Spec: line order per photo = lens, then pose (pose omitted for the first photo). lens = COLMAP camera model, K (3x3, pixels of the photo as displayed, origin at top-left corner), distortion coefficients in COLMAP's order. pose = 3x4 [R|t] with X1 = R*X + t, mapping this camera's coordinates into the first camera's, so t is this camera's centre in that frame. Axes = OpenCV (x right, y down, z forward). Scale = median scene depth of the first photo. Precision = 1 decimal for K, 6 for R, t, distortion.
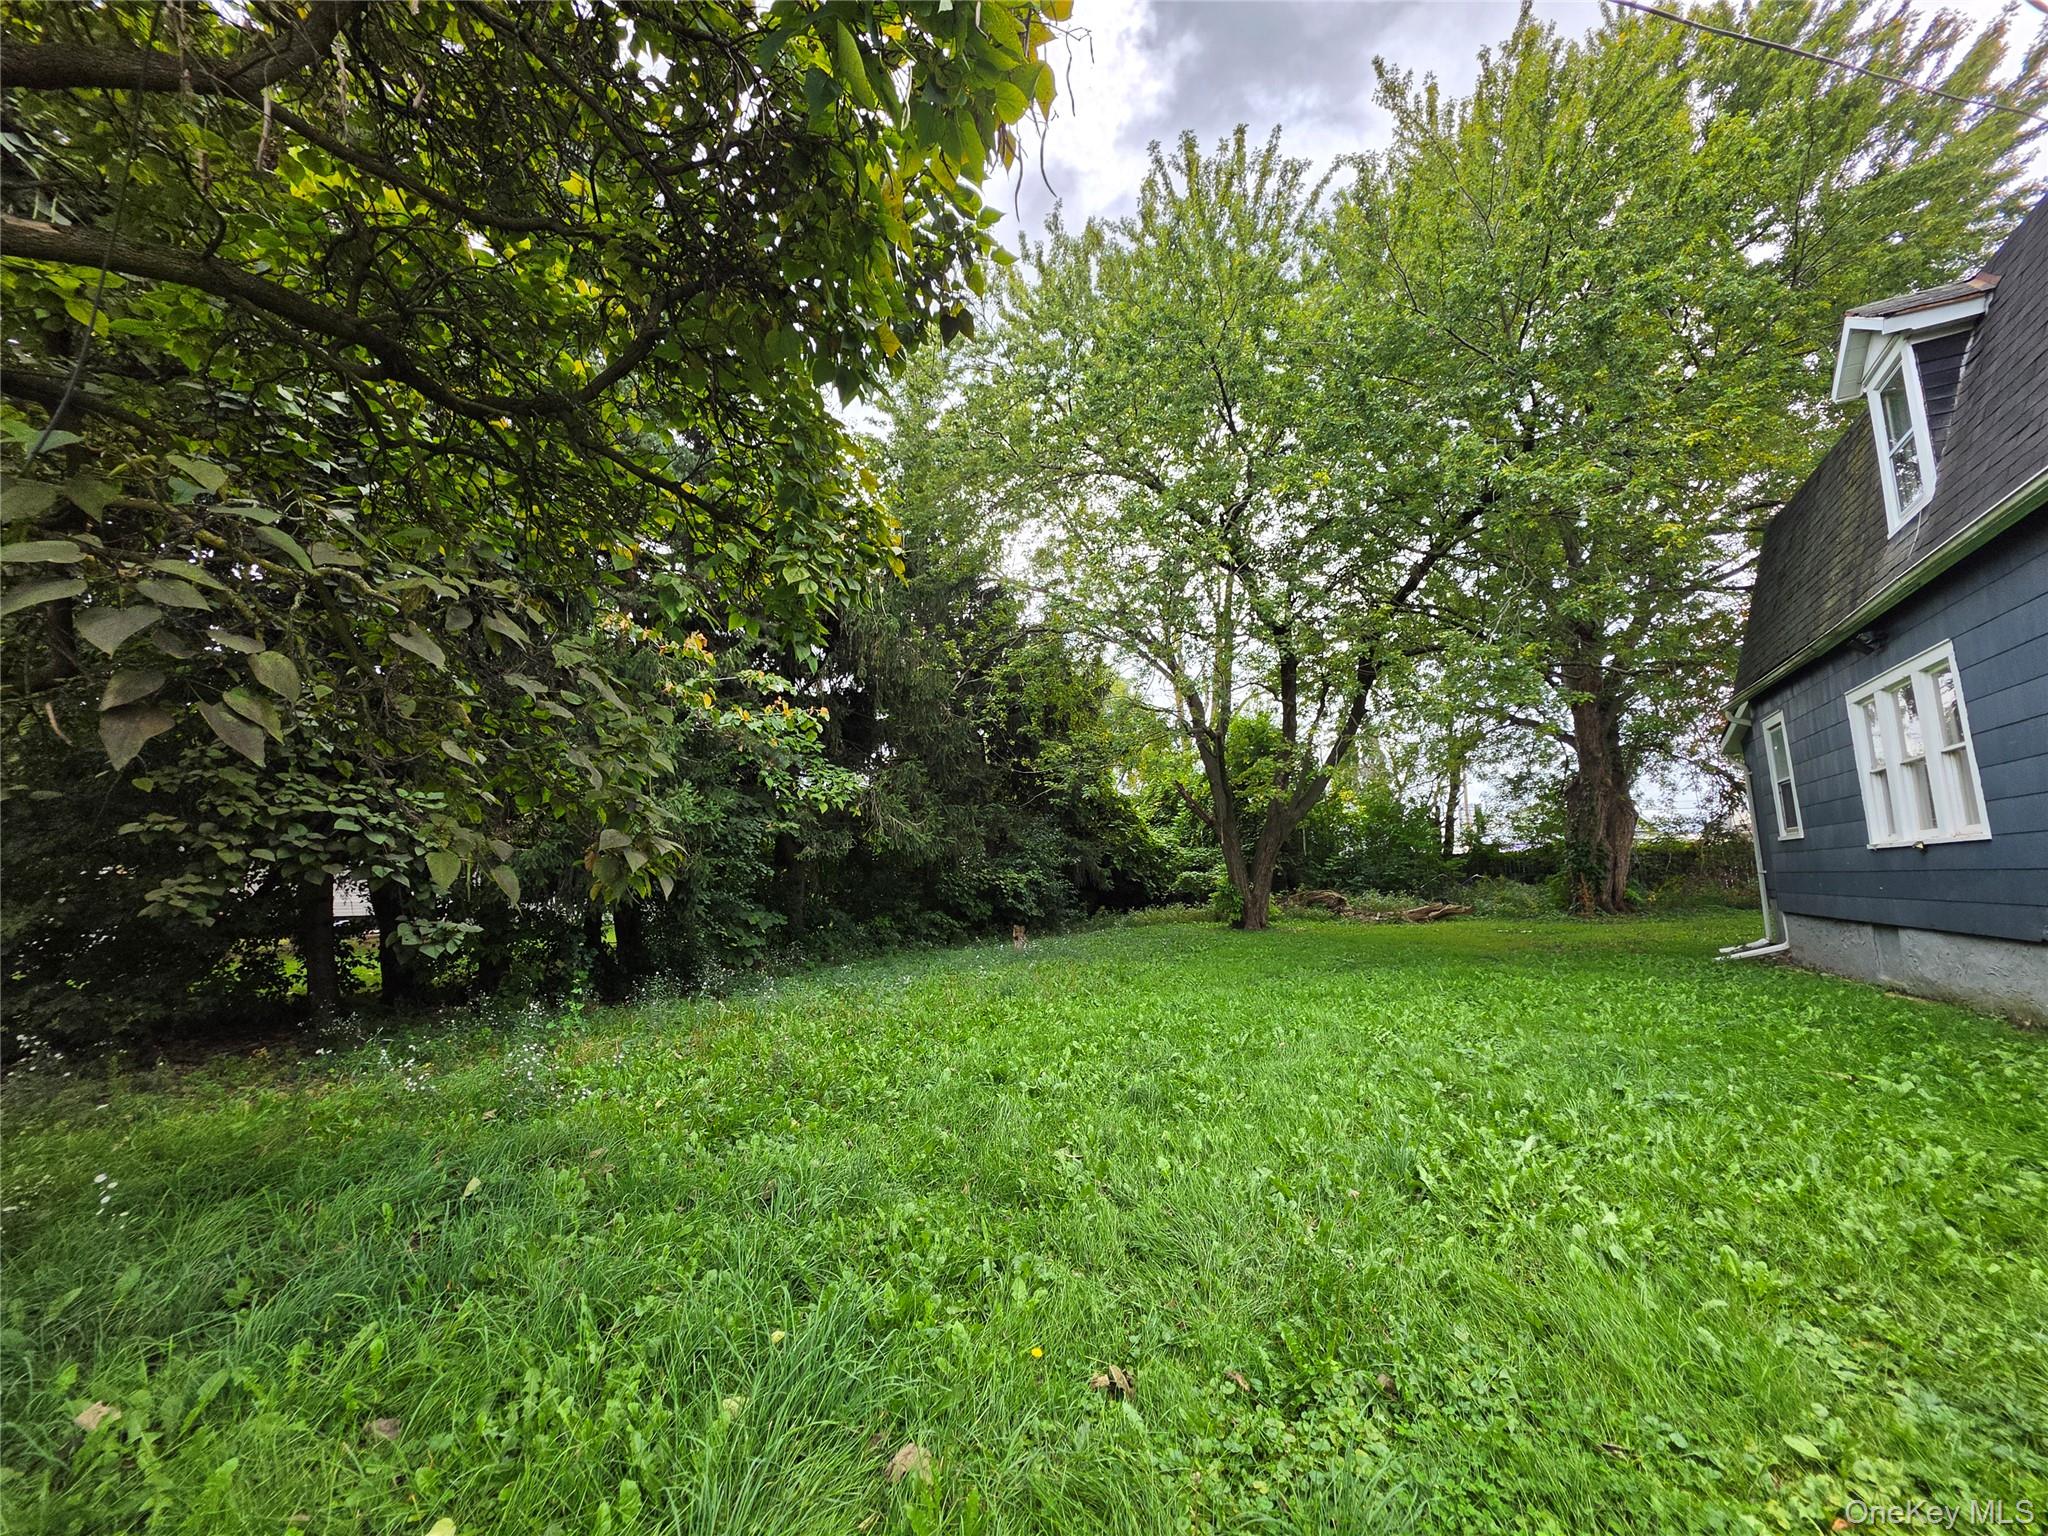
lens RADIAL K [[824.2, 0, 1017.9], [0, 824.2, 776.9], [0, 0, 1]] dist [-0.002607, 0.000614]
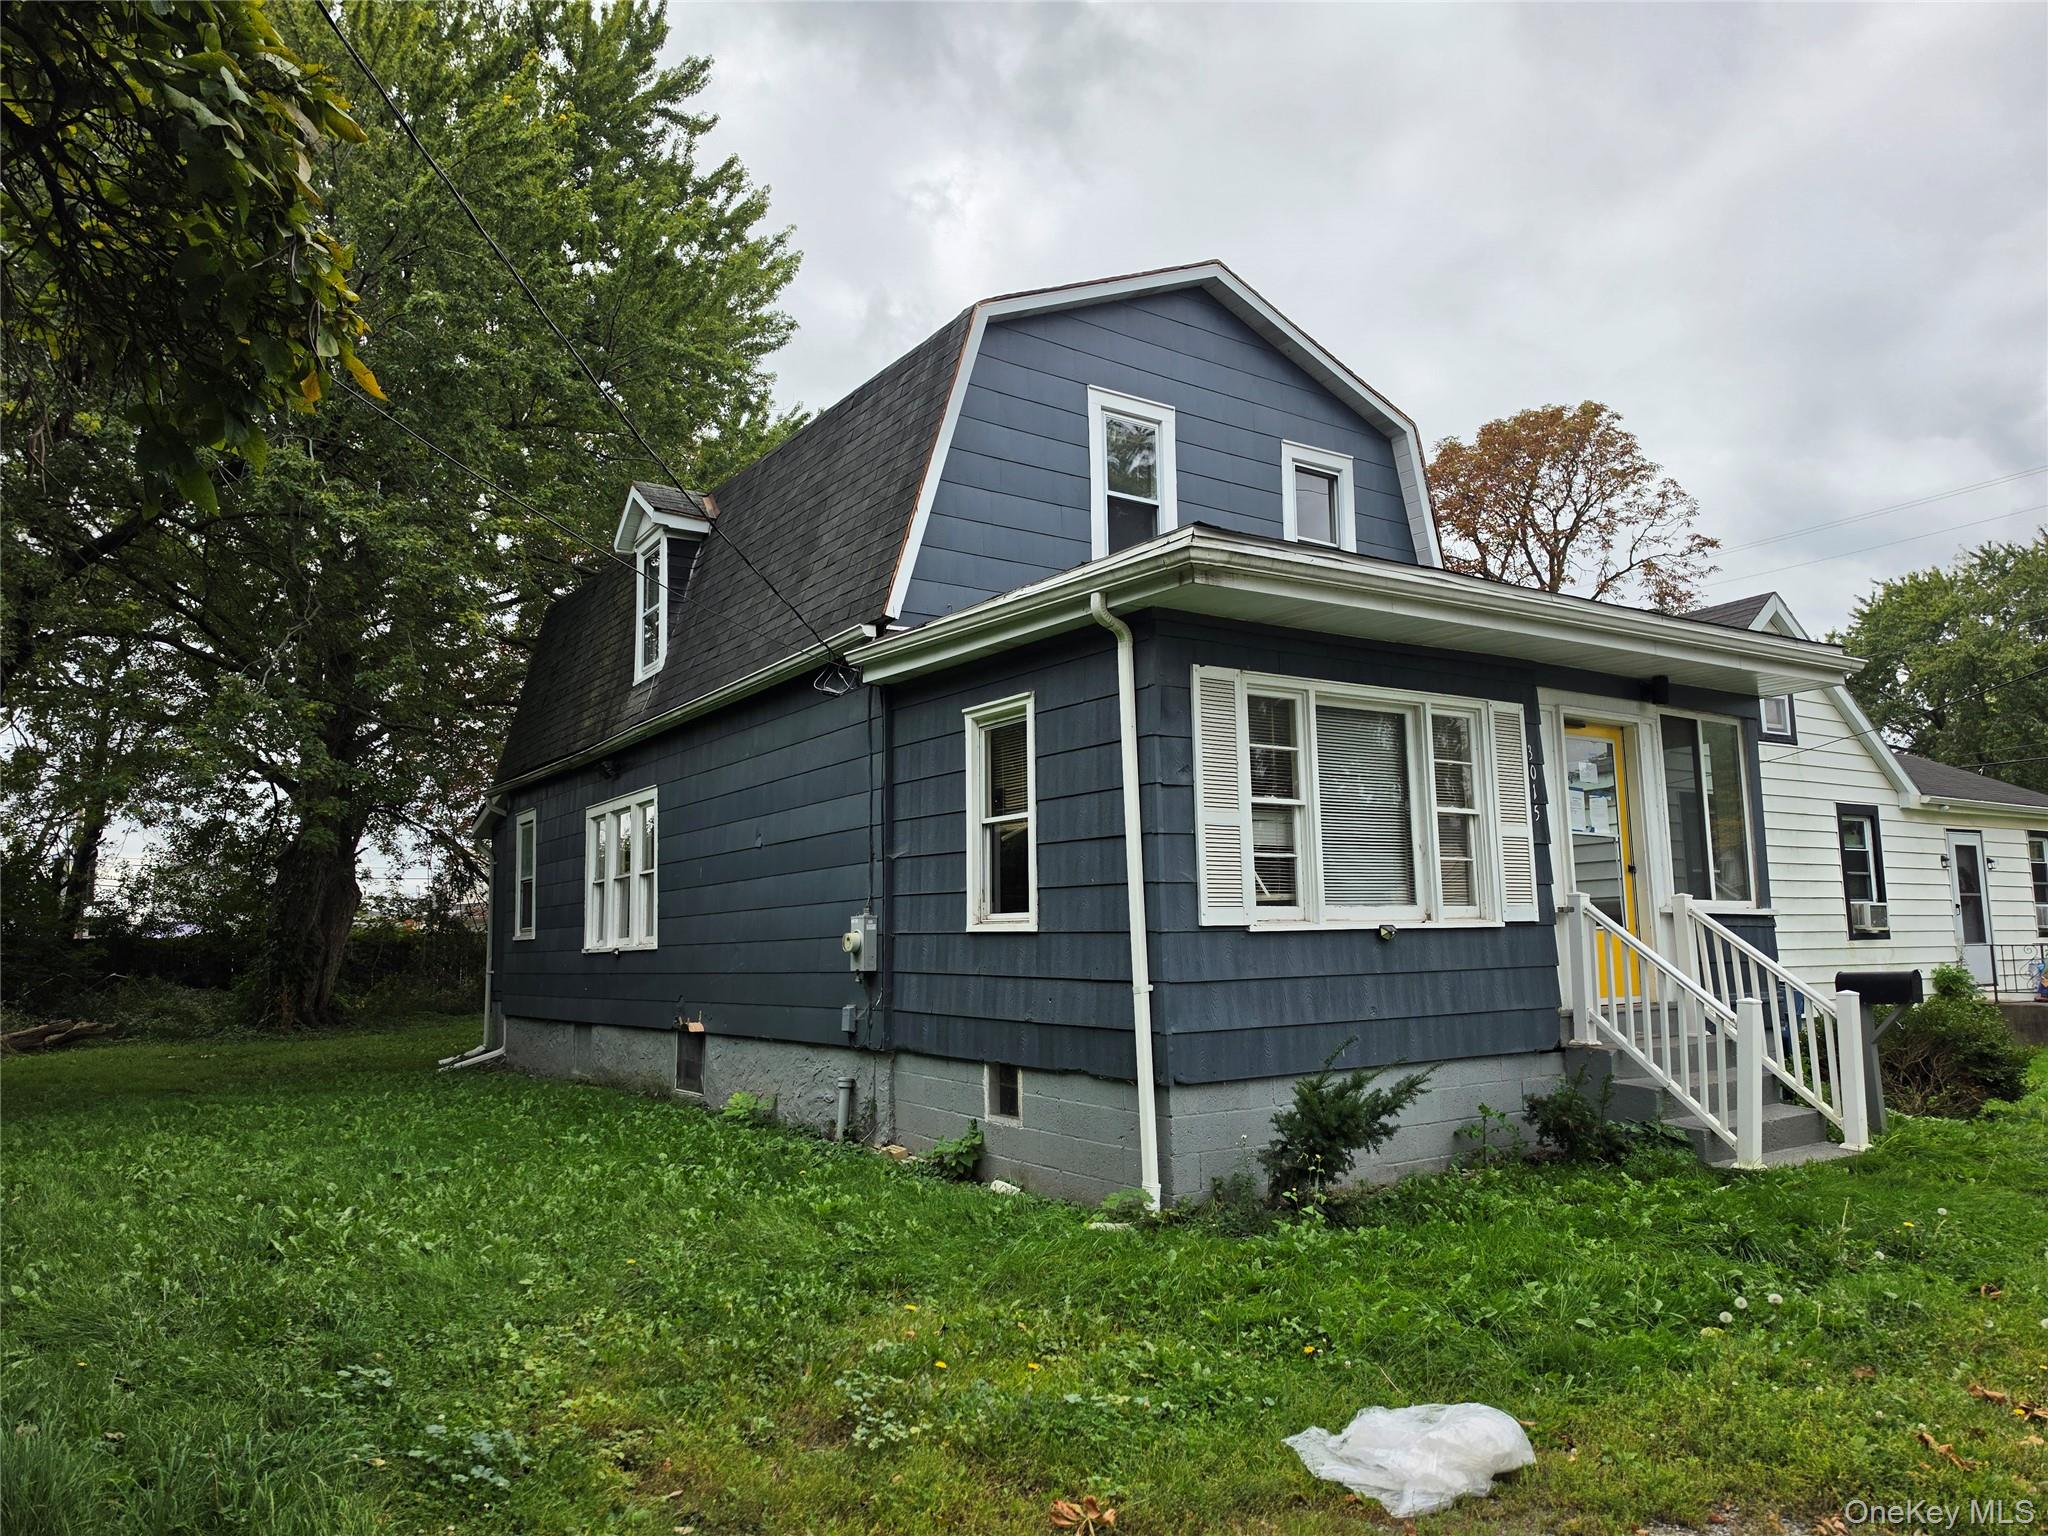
lens RADIAL K [[1390.3, 0, 1021.4], [0, 1390.3, 772.6], [0, 0, 1]] dist [0.044061, -0.001507]
pose [[0.443674, 0.126877, 0.887162, -0.366511], [-0.108655, 0.990241, -0.087280, -0.049103], [-0.889577, -0.057671, 0.453130, -0.330141]]
